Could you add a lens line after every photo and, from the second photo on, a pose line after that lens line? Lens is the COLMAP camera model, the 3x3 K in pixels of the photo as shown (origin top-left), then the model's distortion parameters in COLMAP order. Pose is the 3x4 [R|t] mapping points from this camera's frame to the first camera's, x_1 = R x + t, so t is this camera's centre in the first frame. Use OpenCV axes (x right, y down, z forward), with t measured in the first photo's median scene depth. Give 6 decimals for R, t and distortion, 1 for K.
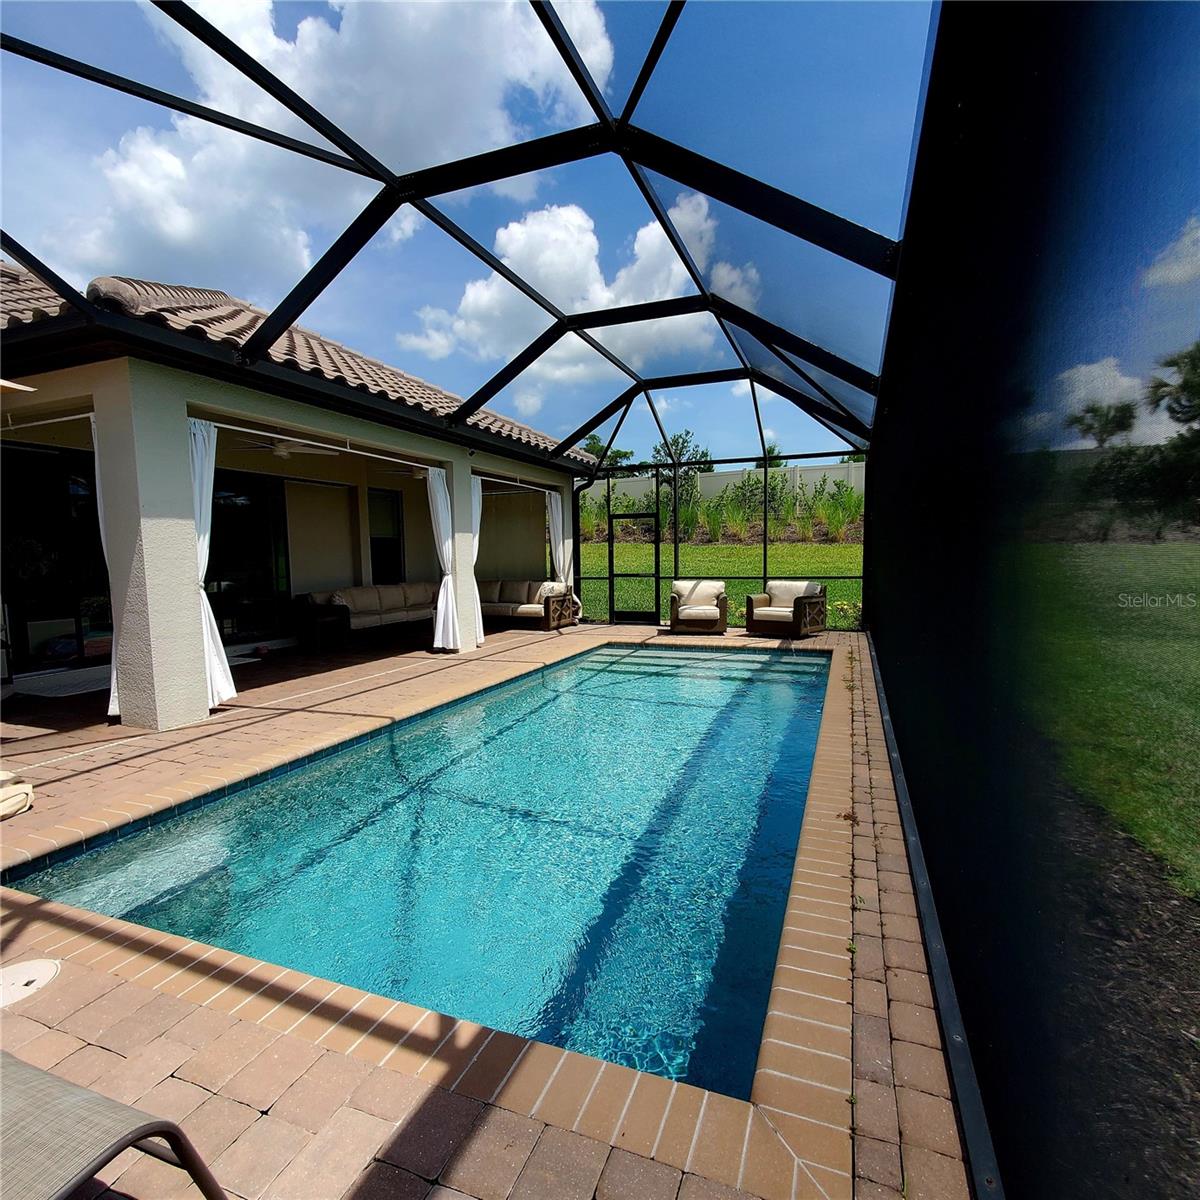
lens RADIAL K [[633.6, 0, 603.7], [0, 633.6, 613.6], [0, 0, 1]] dist [0.005142, 0.001132]
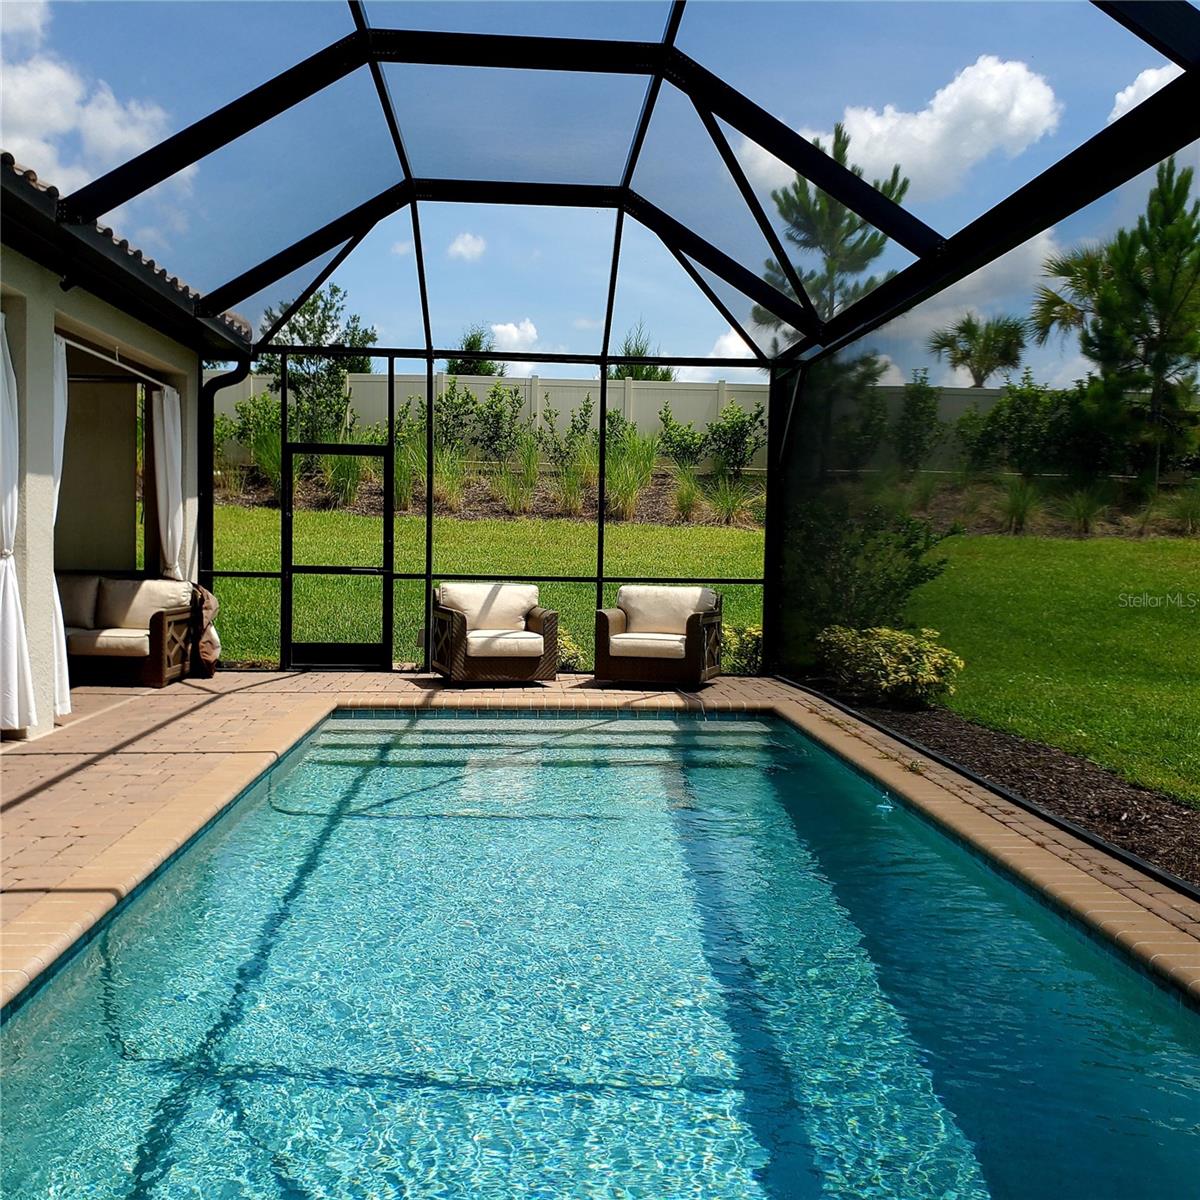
lens RADIAL K [[1242.7, 0, 600.0], [0, 1242.7, 600.0], [0, 0, 1]] dist [0.149506, -0.341456]
pose [[0.906235, 0.010651, 0.422641, -0.202467], [0.007794, 0.999092, -0.041890, 0.005648], [-0.422703, 0.041256, 0.905329, 0.046437]]
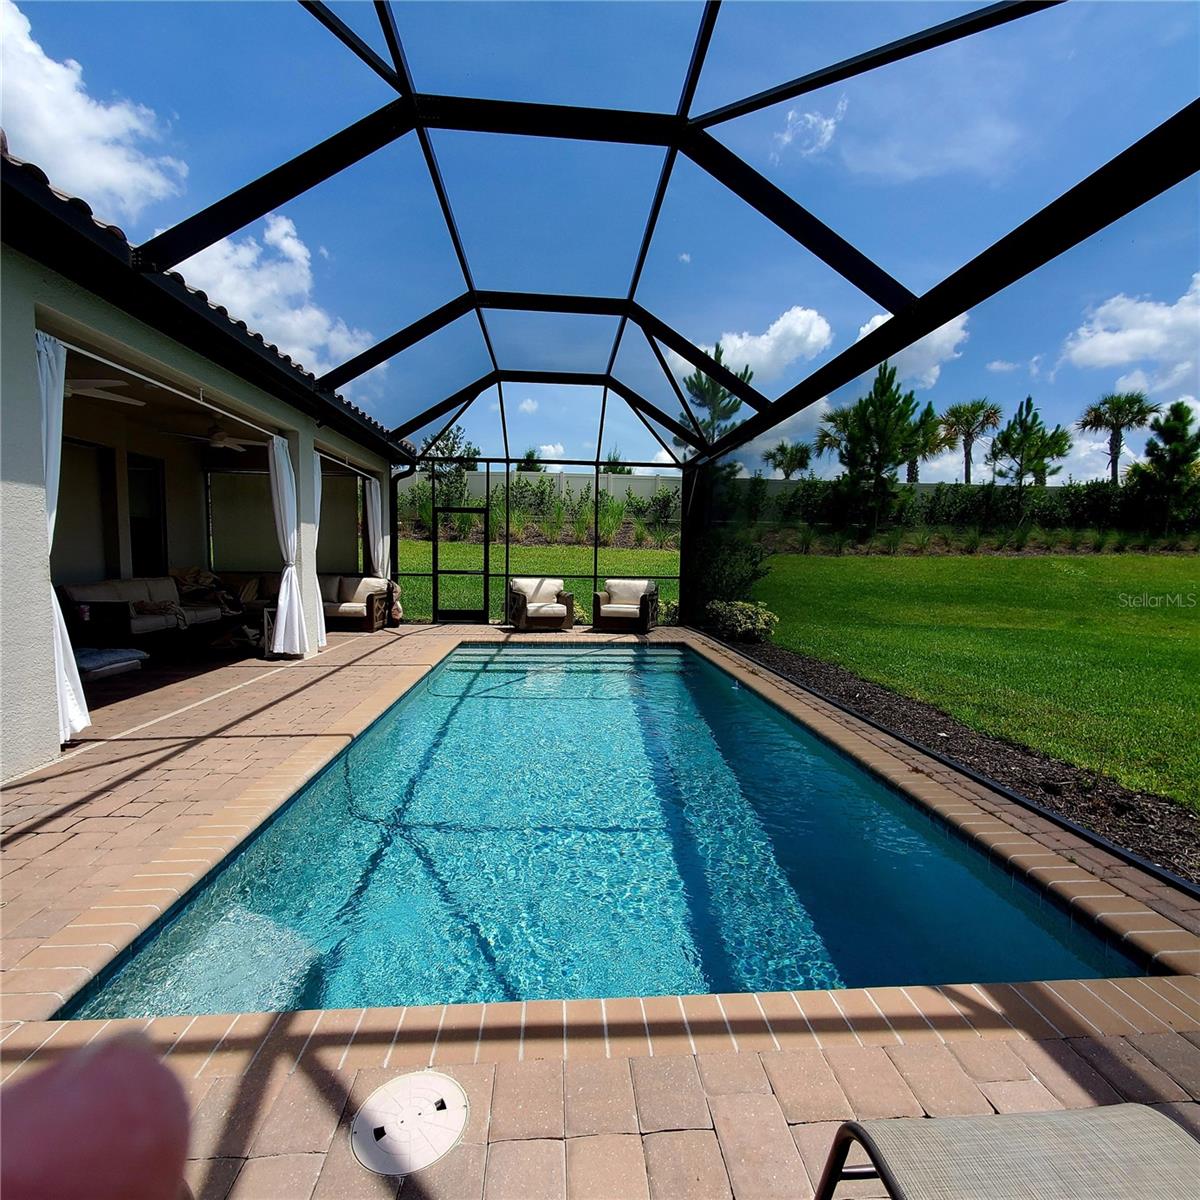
lens RADIAL K [[633.6, 0, 603.7], [0, 633.6, 613.6], [0, 0, 1]] dist [0.005142, 0.001132]
pose [[0.900678, -0.008660, 0.434402, -0.199737], [0.009968, 0.999950, -0.000733, 0.005553], [-0.434374, 0.004991, 0.900719, 0.052446]]
